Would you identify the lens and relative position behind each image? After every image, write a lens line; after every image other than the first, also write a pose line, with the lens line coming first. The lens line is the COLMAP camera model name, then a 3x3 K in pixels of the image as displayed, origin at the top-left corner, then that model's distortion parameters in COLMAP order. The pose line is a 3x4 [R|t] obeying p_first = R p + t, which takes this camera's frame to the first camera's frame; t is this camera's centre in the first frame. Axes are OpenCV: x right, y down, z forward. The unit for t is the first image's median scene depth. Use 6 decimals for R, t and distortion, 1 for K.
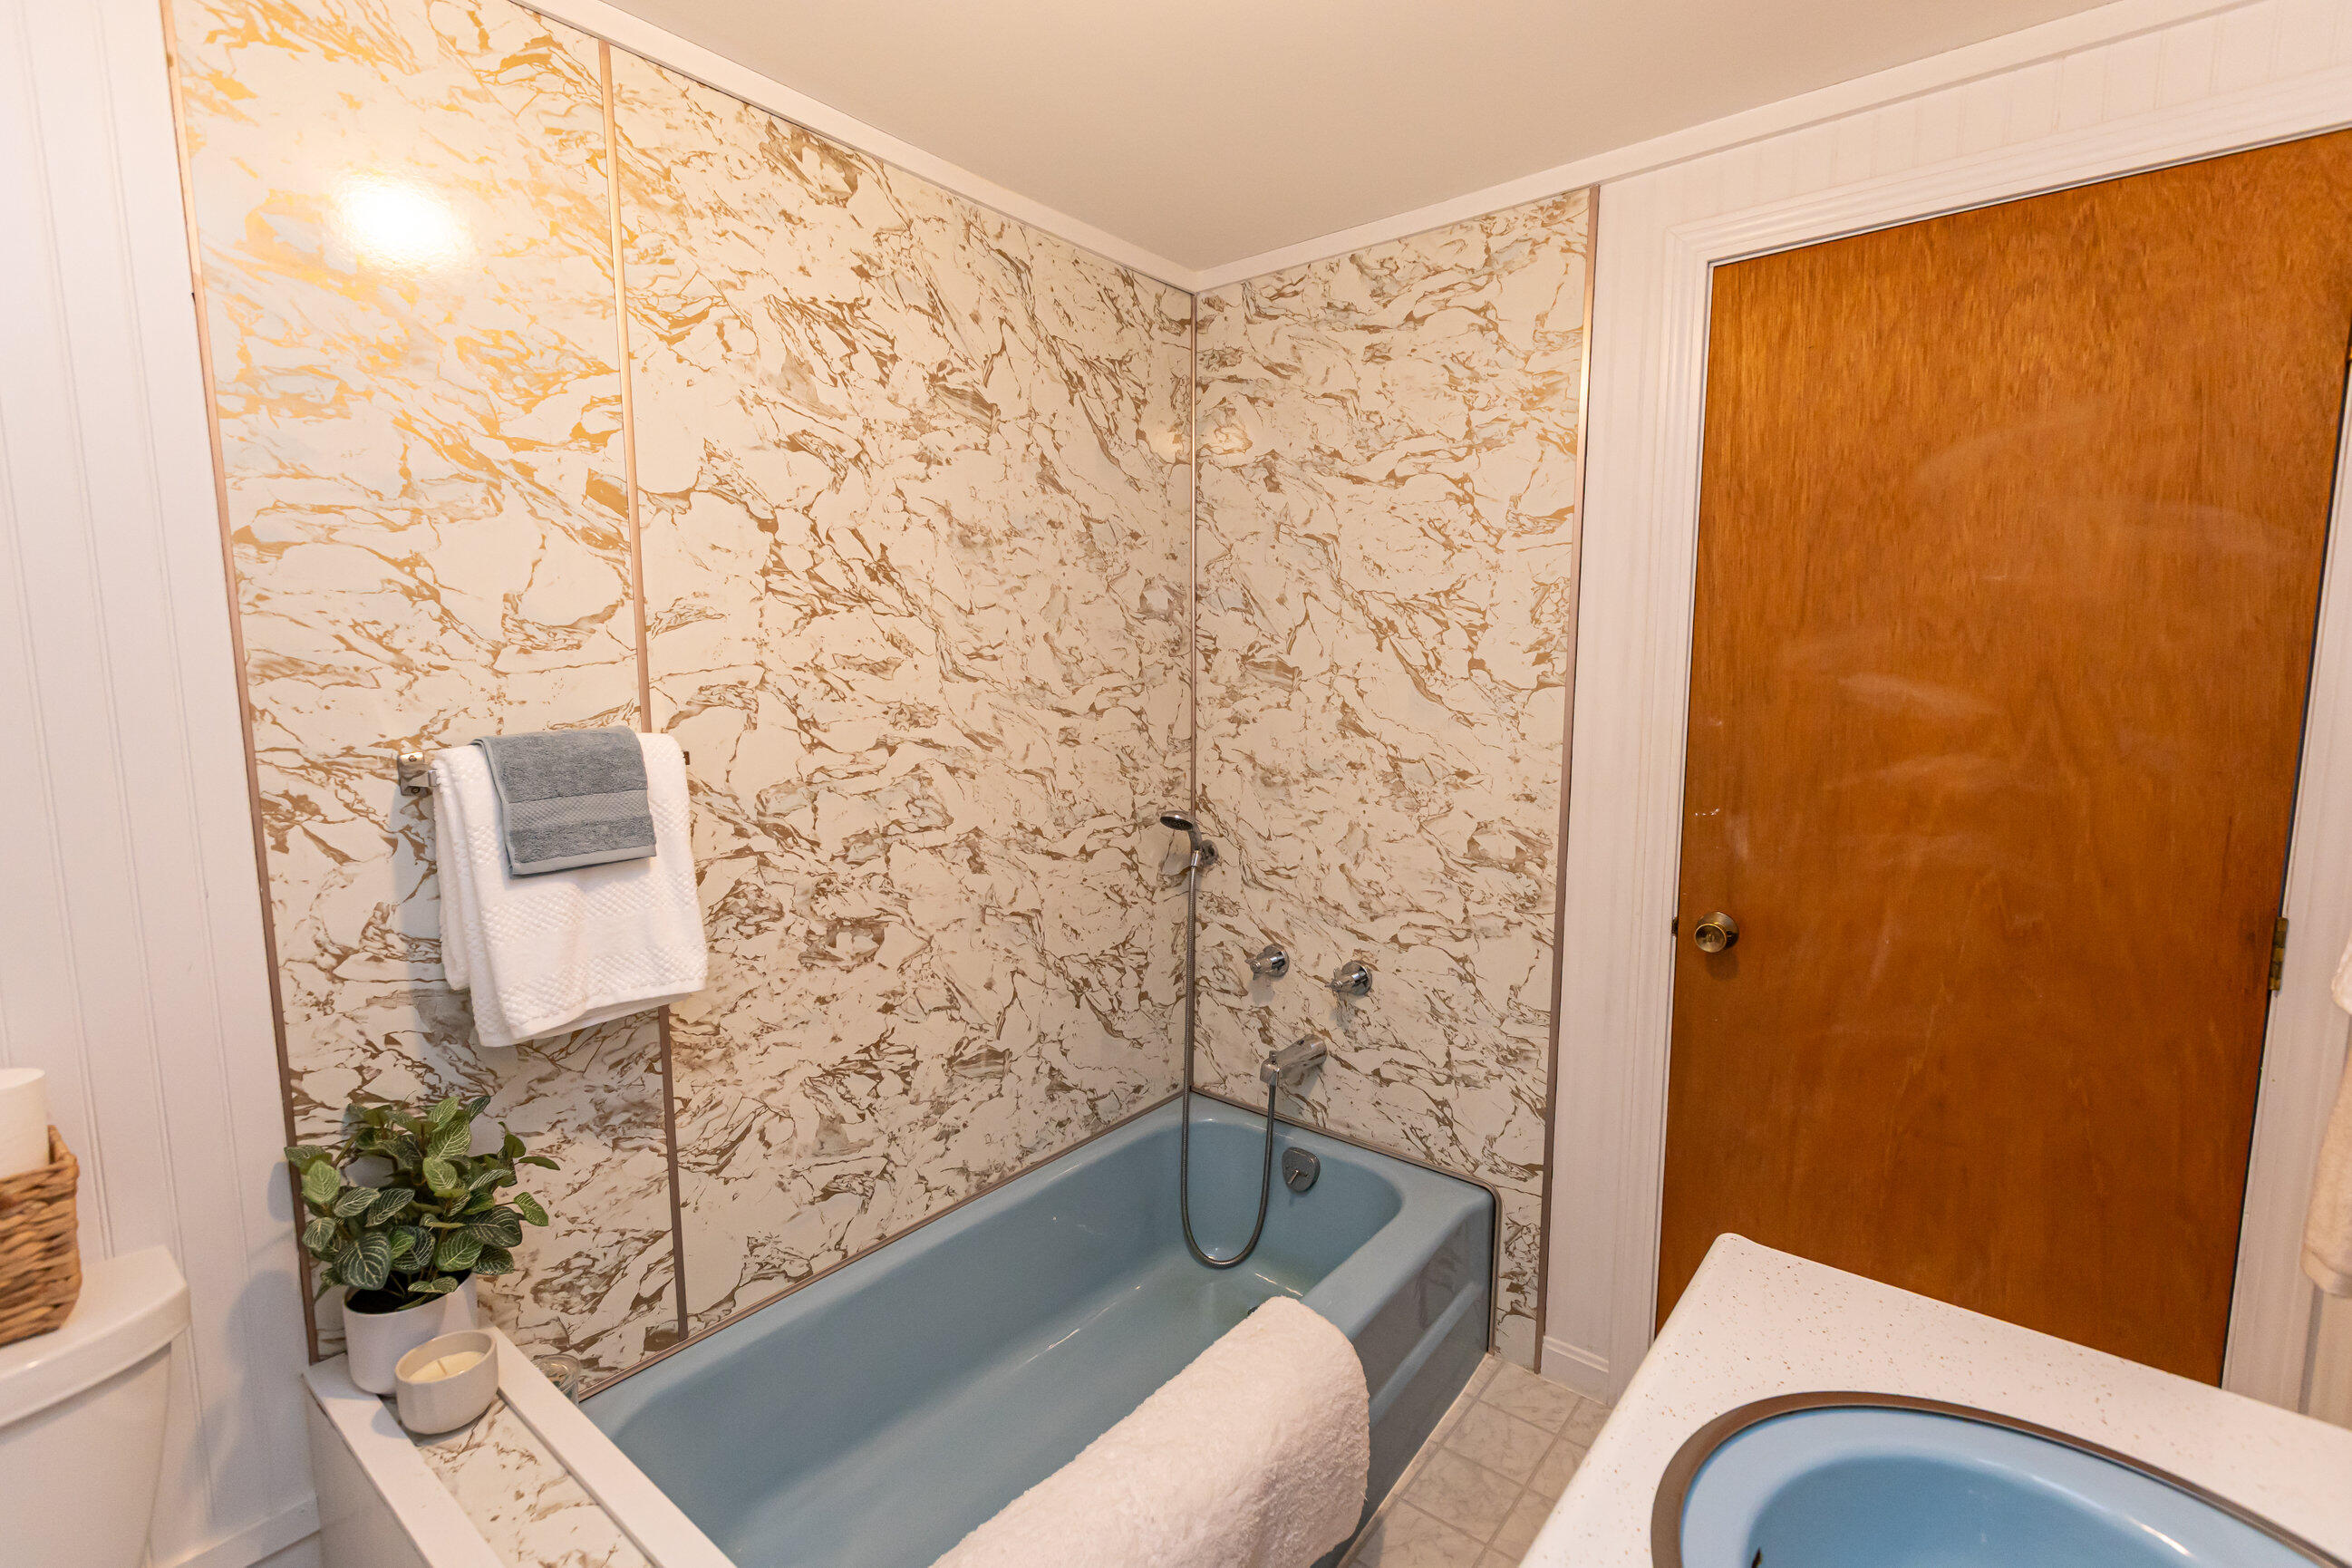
lens RADIAL K [[1052.9, 0, 1177.8], [0, 1052.9, 787.0], [0, 0, 1]] dist [0.003404, -0.000463]
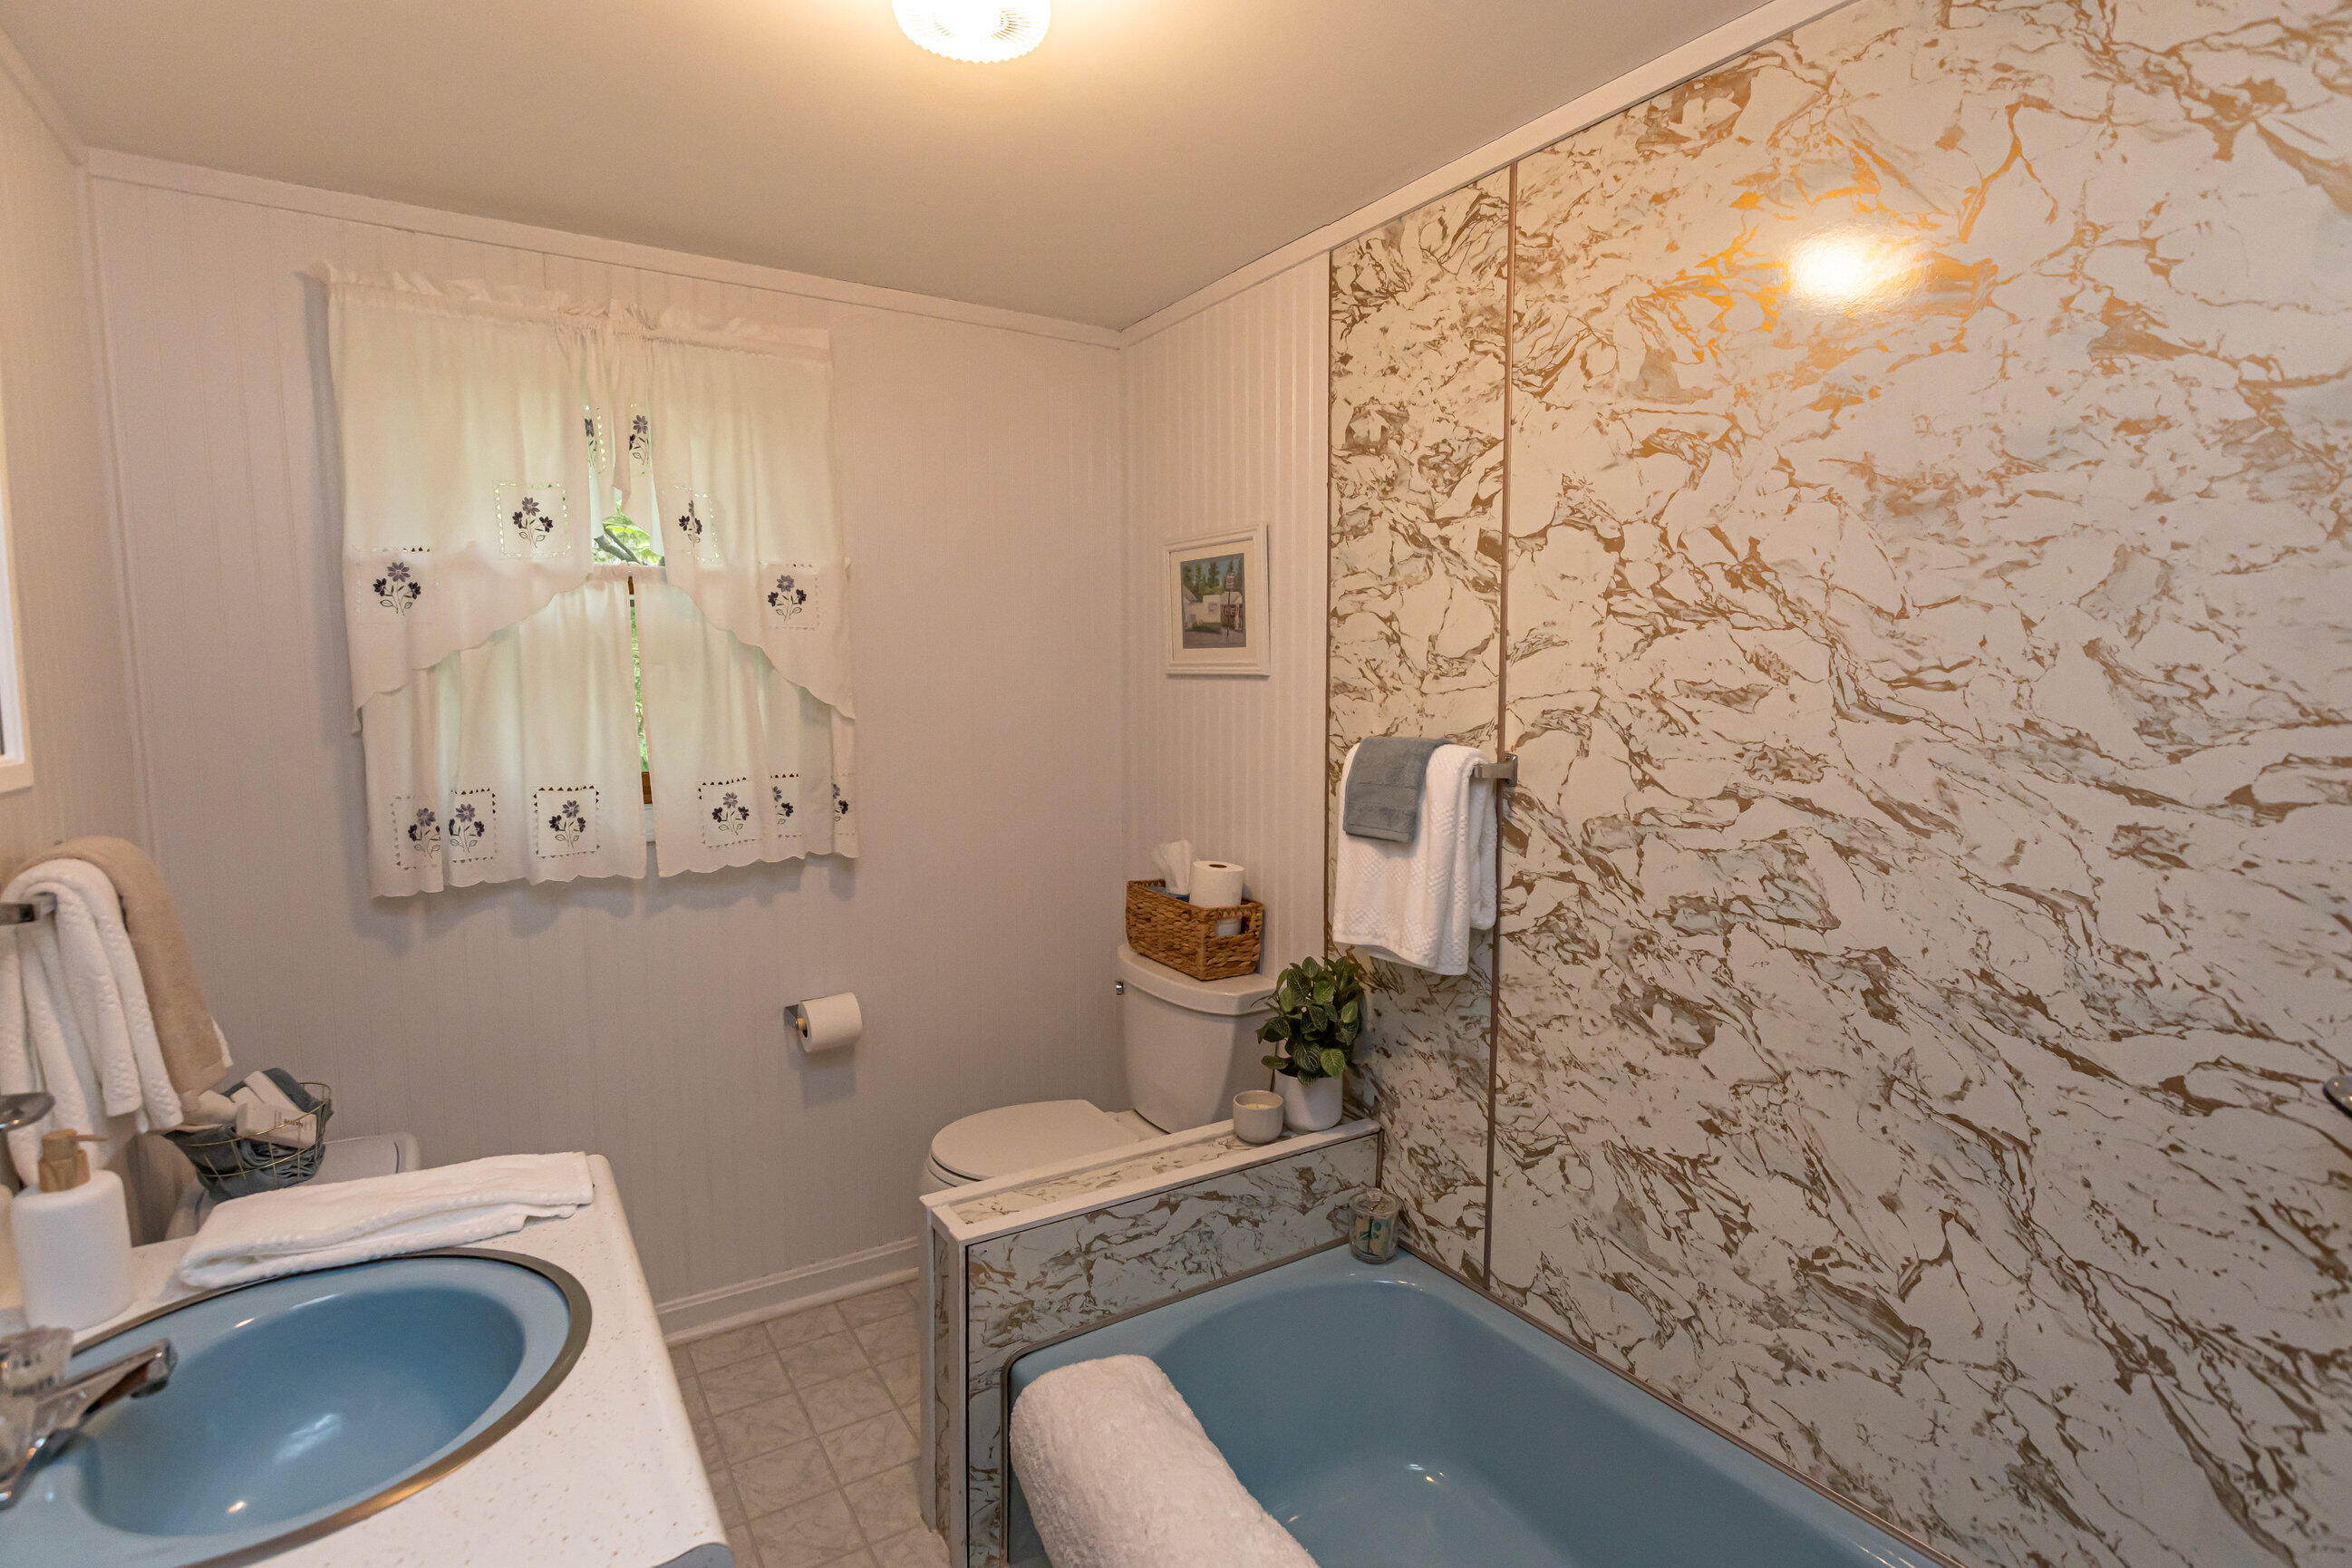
lens RADIAL K [[1200.9, 0, 1177.9], [0, 1200.9, 784.1], [0, 0, 1]] dist [-0.003552, -0.000891]
pose [[-0.331022, 0.094645, -0.938865, 0.723156], [-0.104388, 0.985178, 0.136119, -0.132548], [0.937831, 0.143064, -0.316235, 0.936225]]
